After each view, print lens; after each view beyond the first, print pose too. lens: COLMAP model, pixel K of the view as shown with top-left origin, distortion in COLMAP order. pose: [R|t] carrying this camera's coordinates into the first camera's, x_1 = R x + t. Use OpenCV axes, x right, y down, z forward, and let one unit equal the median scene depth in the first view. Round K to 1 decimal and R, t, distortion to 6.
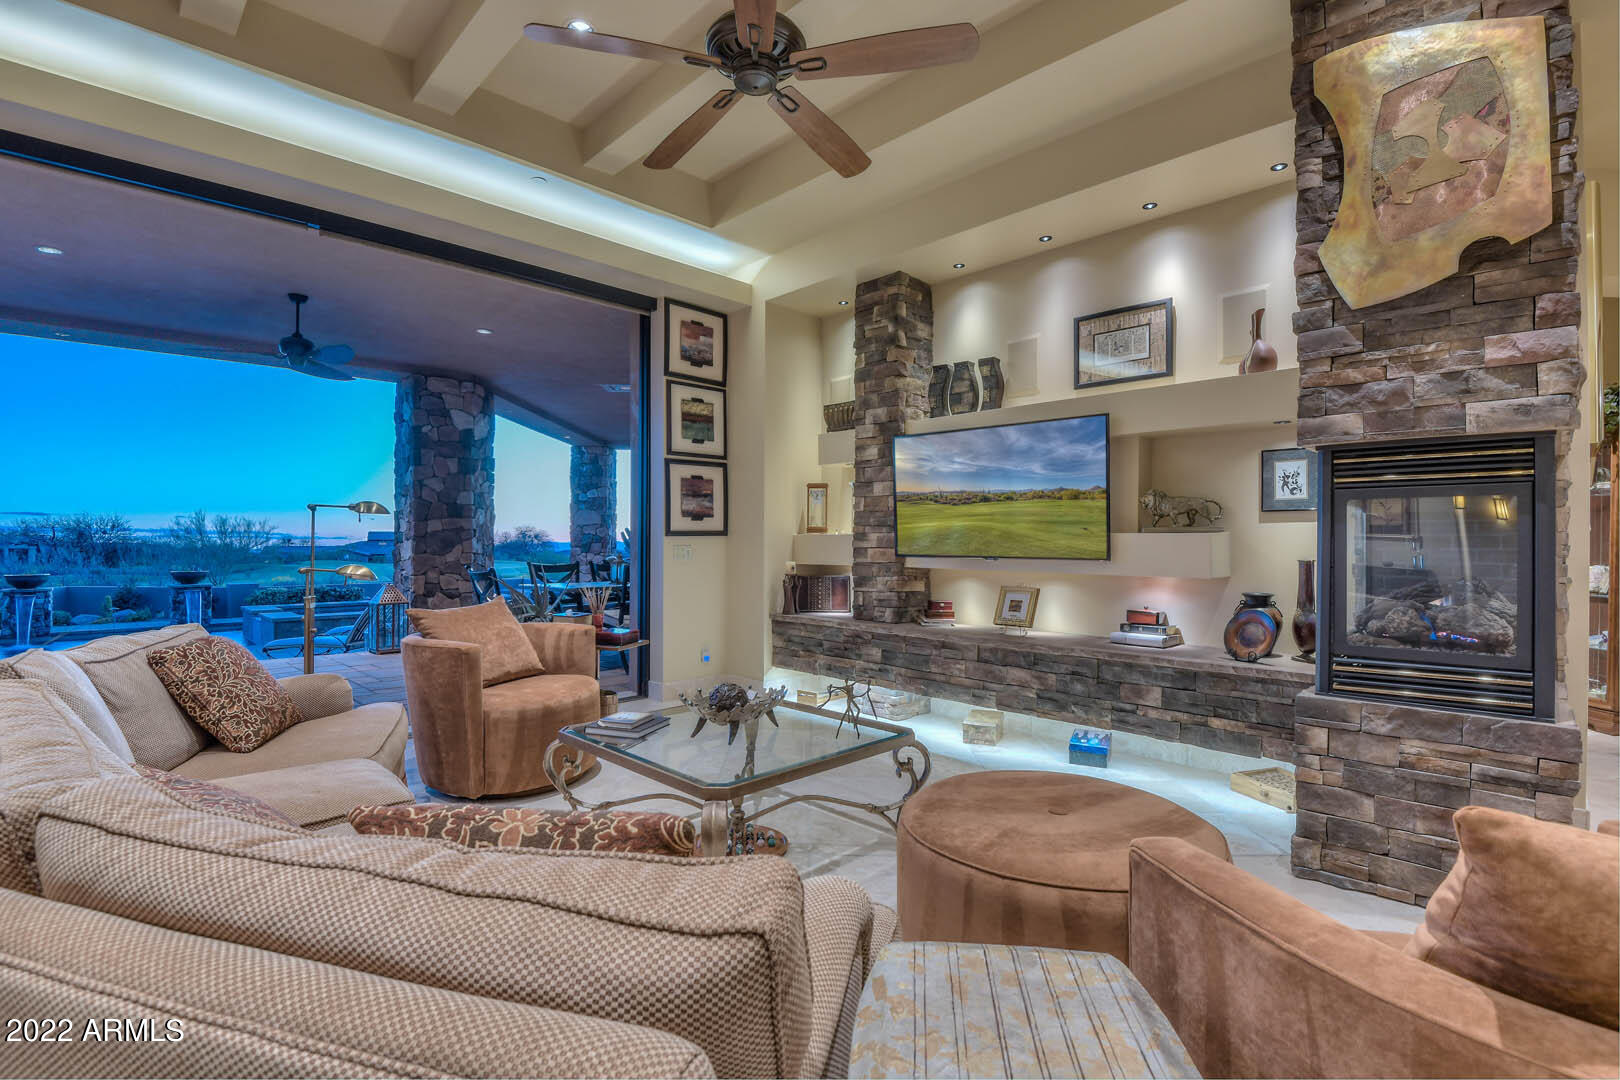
lens RADIAL K [[745.2, 0, 811.2], [0, 745.2, 541.8], [0, 0, 1]] dist [-0.011662, -0.010666]
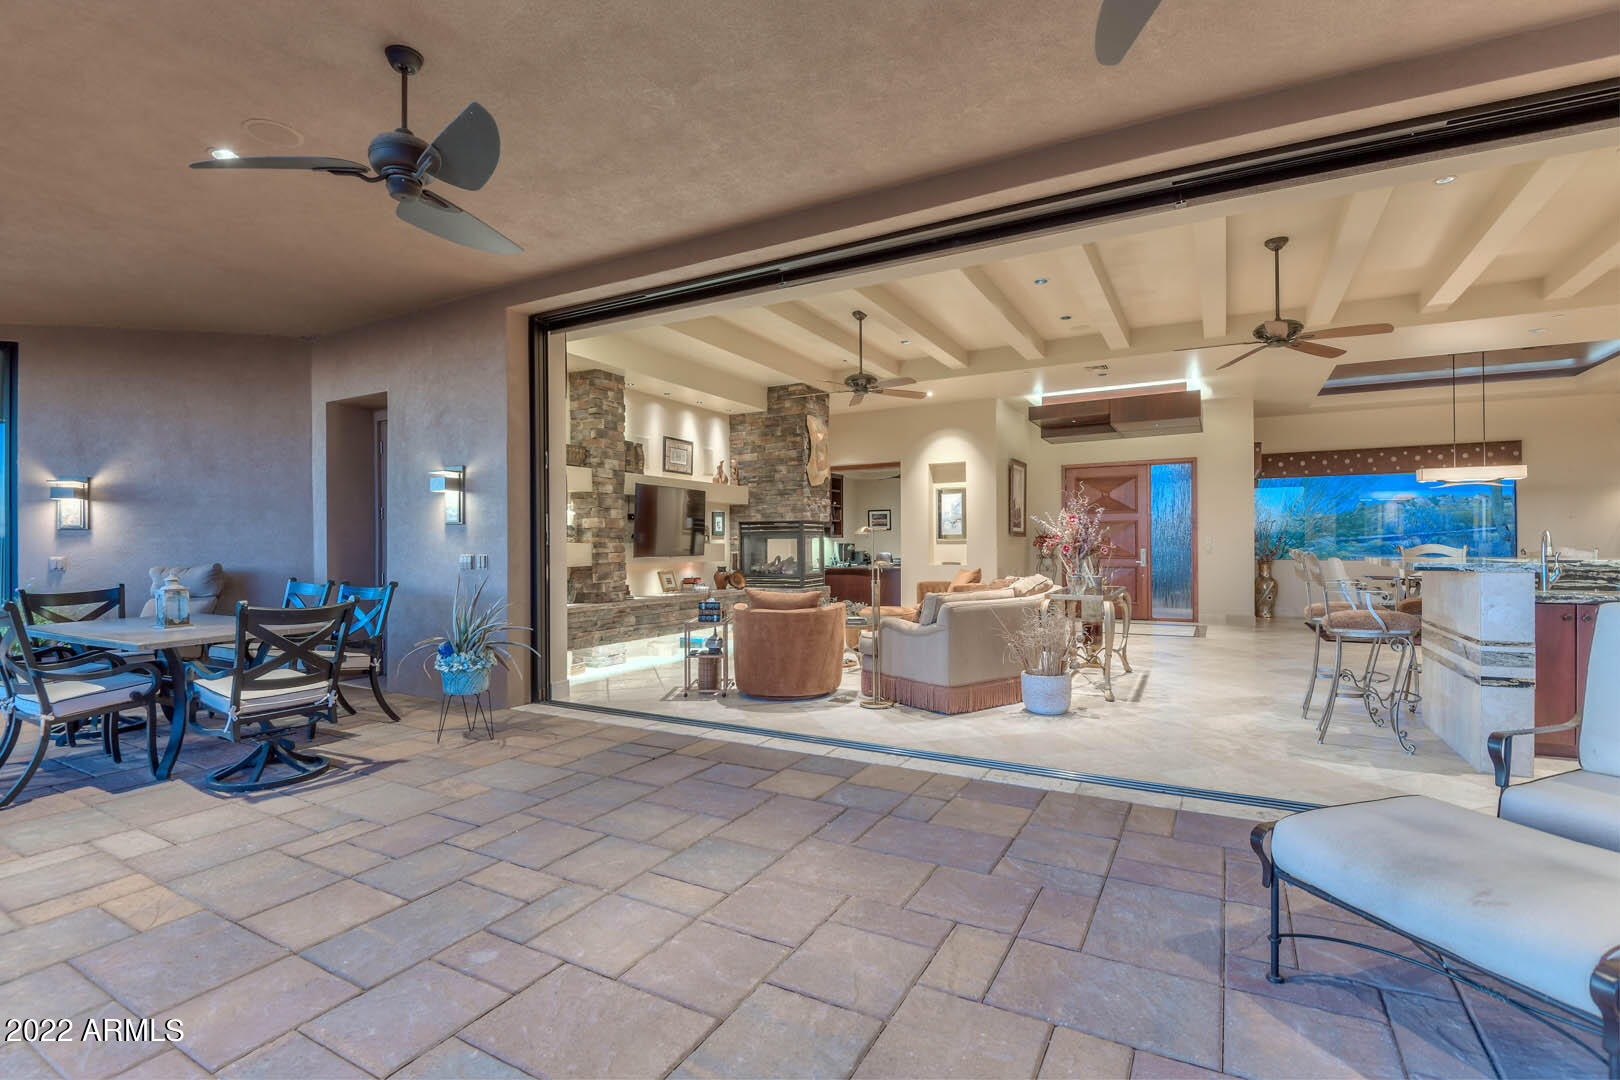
lens RADIAL K [[745.2, 0, 798.8], [0, 745.2, 543.2], [0, 0, 1]] dist [-0.011662, -0.010666]
pose [[-0.269969, 0.000719, 0.962869, -1.480027], [0.007017, 0.999975, 0.001221, -0.010129], [-0.962844, 0.007086, -0.269967, 1.057268]]
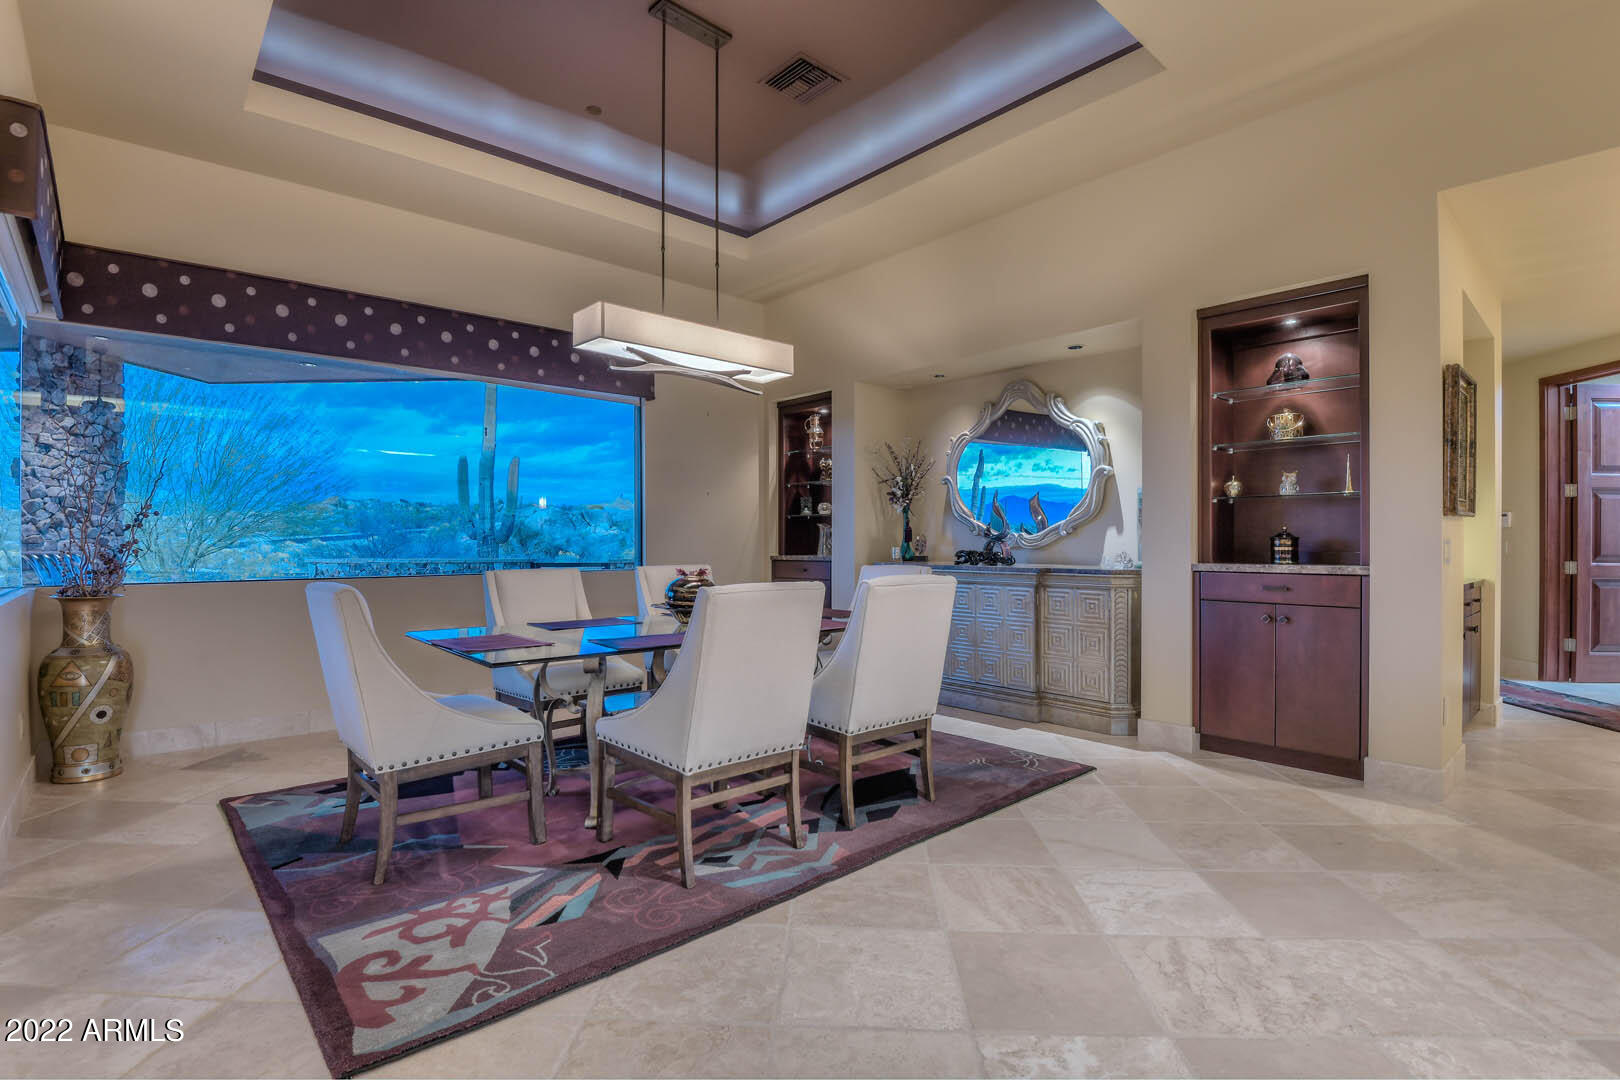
lens RADIAL K [[762.3, 0, 796.1], [0, 762.3, 563.5], [0, 0, 1]] dist [-0.015466, -0.001661]
pose [[-0.998929, -0.003023, 0.046164, -0.288046], [-0.001743, 0.999614, 0.027732, 0.010571], [-0.046230, 0.027621, -0.998549, -0.367525]]
